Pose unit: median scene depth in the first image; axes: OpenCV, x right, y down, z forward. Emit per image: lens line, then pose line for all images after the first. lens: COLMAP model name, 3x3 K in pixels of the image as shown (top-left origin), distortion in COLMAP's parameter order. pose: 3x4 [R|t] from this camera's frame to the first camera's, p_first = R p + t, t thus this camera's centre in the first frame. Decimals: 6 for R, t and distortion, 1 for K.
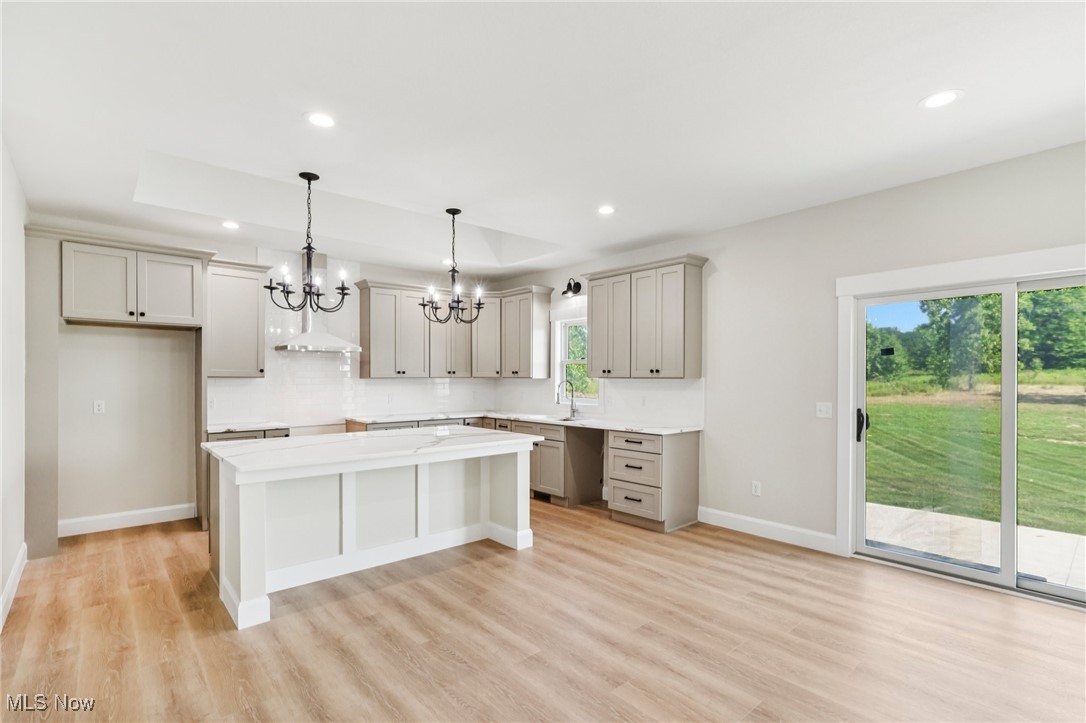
lens RADIAL K [[510.0, 0, 538.0], [0, 510.0, 378.2], [0, 0, 1]] dist [0.001072, 0.000099]
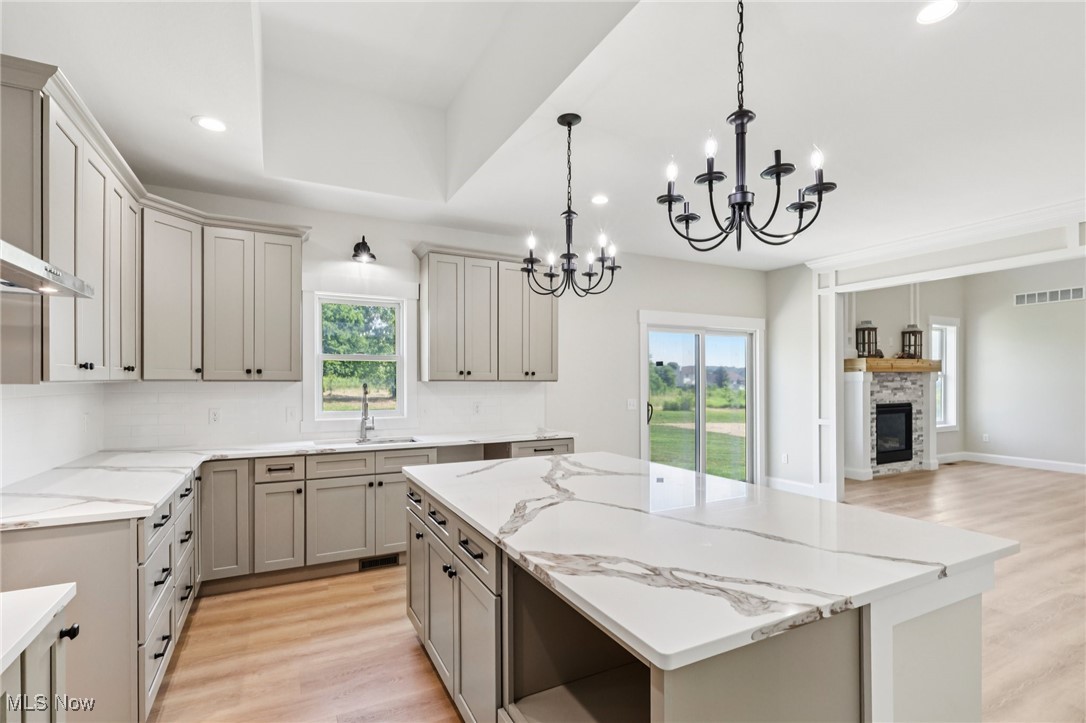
lens RADIAL K [[510.0, 0, 538.0], [0, 510.0, 378.2], [0, 0, 1]] dist [0.001072, 0.000099]
pose [[0.245495, 0.000775, 0.969398, -0.644527], [0.000897, 0.999999, -0.001027, -0.004133], [-0.969398, 0.001122, 0.245494, 0.719621]]
